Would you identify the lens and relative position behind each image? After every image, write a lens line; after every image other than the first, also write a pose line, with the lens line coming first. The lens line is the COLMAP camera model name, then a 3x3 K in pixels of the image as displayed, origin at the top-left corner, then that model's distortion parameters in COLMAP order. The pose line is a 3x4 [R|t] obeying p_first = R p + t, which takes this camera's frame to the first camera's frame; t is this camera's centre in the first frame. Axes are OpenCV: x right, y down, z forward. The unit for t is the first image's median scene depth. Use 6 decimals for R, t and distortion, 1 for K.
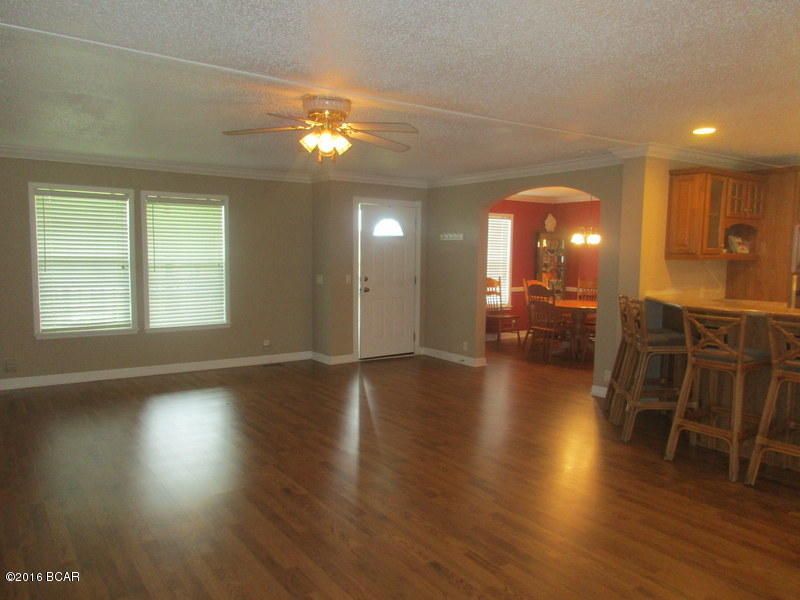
lens RADIAL K [[600.9, 0, 397.3], [0, 600.9, 302.1], [0, 0, 1]] dist [0.000372, 0.001359]
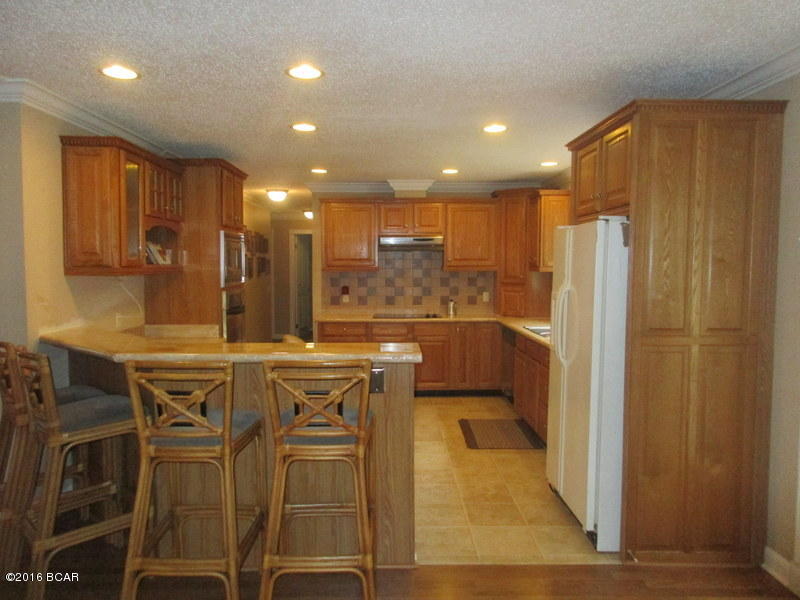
lens RADIAL K [[600.9, 0, 397.3], [0, 600.9, 302.1], [0, 0, 1]] dist [0.000372, 0.001359]
pose [[0.565525, -0.062035, 0.822395, 0.121205], [0.074500, 0.996933, 0.023970, -0.033124], [-0.821360, 0.047713, 0.568412, 0.358435]]
